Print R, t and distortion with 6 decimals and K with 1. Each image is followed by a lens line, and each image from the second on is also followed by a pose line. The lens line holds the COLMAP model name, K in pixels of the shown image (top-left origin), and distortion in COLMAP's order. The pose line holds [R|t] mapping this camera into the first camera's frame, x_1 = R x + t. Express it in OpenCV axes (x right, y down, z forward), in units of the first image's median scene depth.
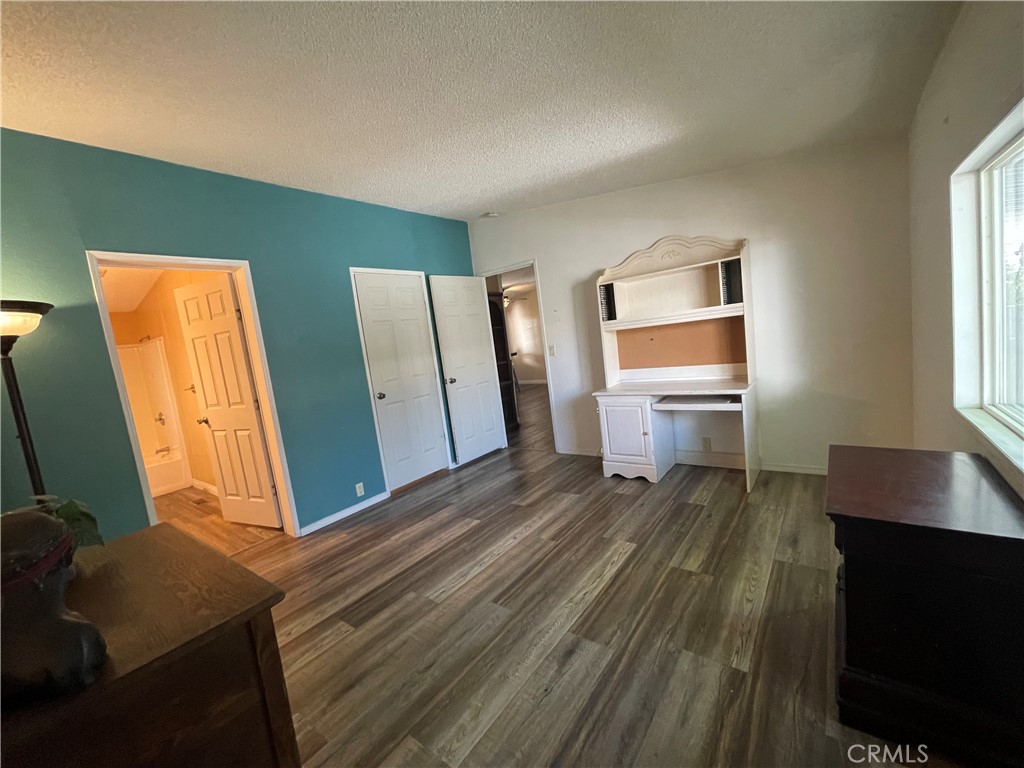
lens RADIAL K [[415.8, 0, 513.1], [0, 415.8, 383.6], [0, 0, 1]] dist [-0.000099, 0.001271]
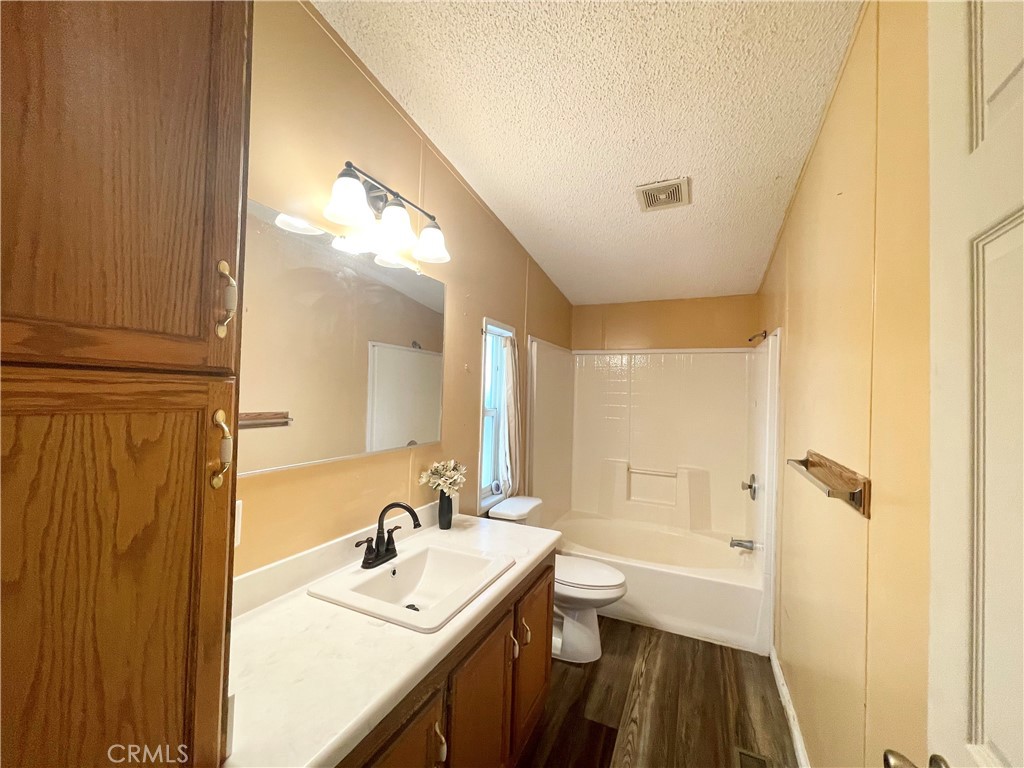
lens RADIAL K [[415.8, 0, 512.5], [0, 415.8, 386.6], [0, 0, 1]] dist [-0.000099, 0.001271]
pose [[0.216962, 0.115209, -0.969358, -0.411559], [-0.165744, 0.982941, 0.079726, -0.032598], [0.962006, 0.143368, 0.232356, 0.563911]]
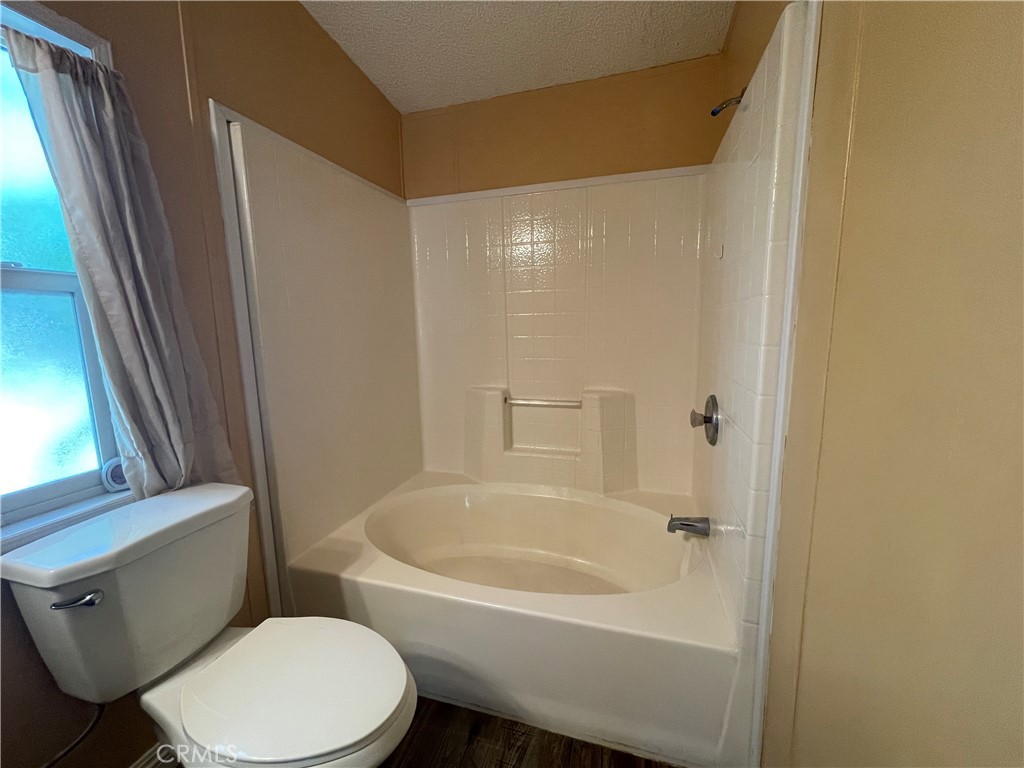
lens RADIAL K [[415.8, 0, 510.8], [0, 415.8, 383.0], [0, 0, 1]] dist [-0.000099, 0.001271]
pose [[0.341154, 0.247512, -0.906836, -0.652532], [-0.126541, 0.968023, 0.216607, 0.020120], [0.931451, 0.040855, 0.361566, 0.782442]]
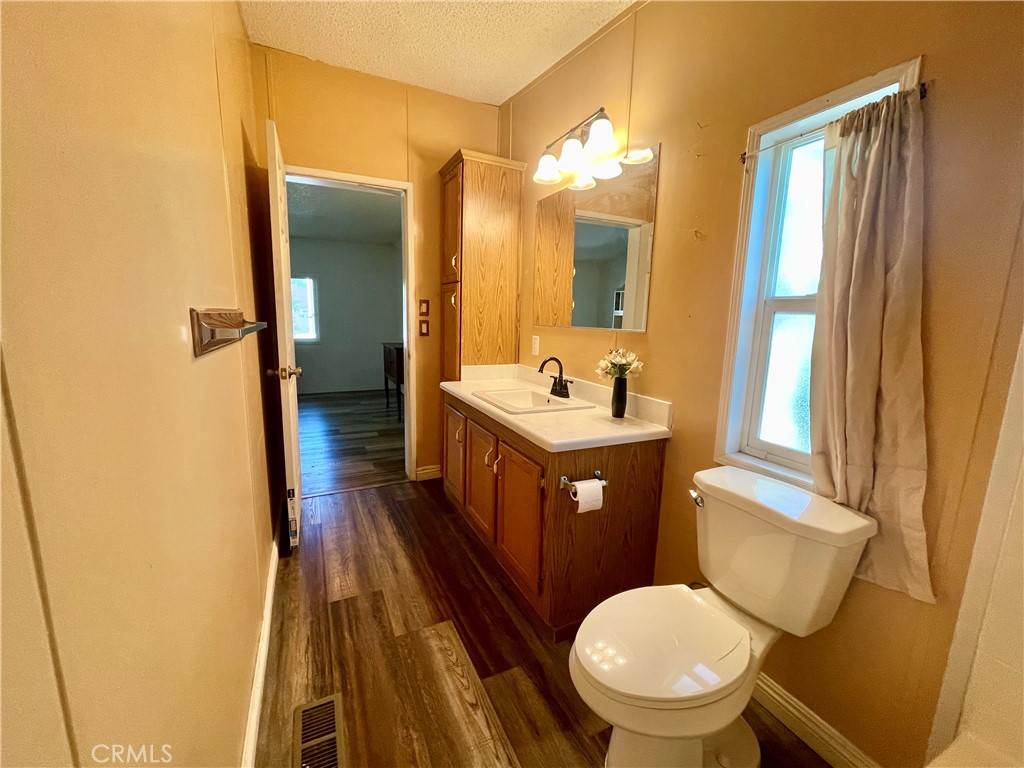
lens RADIAL K [[415.8, 0, 506.6], [0, 415.8, 382.2], [0, 0, 1]] dist [-0.000099, 0.001271]
pose [[-0.883468, 0.029162, 0.467583, -0.992161], [0.142633, 0.967424, 0.209159, 0.025855], [-0.446251, 0.251478, -0.858848, 1.081260]]
